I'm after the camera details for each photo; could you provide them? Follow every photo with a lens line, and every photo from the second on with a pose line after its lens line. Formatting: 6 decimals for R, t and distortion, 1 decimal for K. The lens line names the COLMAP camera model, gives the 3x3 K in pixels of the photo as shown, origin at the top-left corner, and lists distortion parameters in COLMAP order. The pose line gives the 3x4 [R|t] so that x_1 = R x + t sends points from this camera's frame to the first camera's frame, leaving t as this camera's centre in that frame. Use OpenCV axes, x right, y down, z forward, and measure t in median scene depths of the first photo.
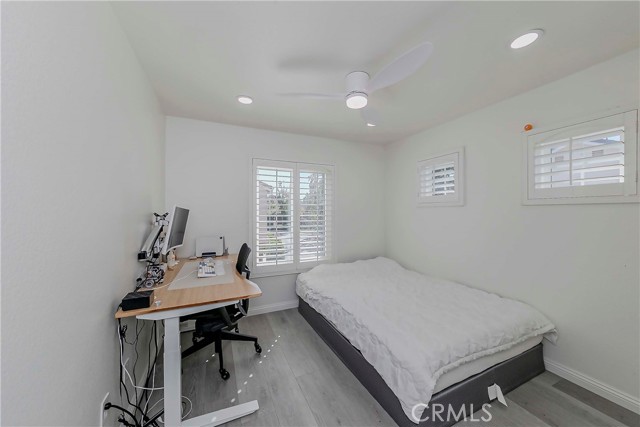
lens RADIAL K [[227.3, 0, 316.3], [0, 227.3, 213.4], [0, 0, 1]] dist [0.000212, -0.000449]
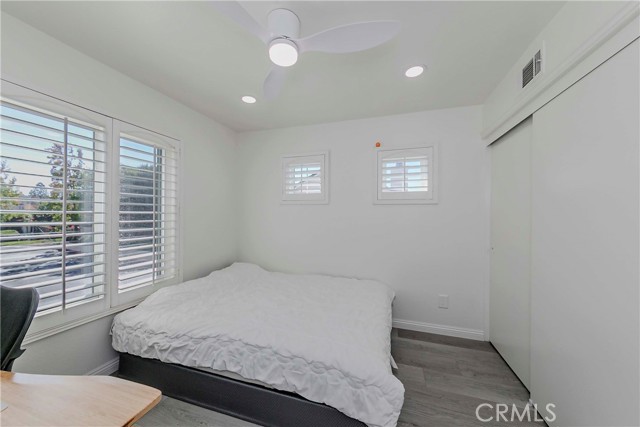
lens RADIAL K [[227.3, 0, 320.6], [0, 227.3, 214.3], [0, 0, 1]] dist [0.000212, -0.000449]
pose [[0.670437, 0.002207, 0.741964, -0.219239], [-0.001307, 0.999998, -0.001794, 0.020184], [-0.741966, 0.000233, 0.670438, 0.322994]]
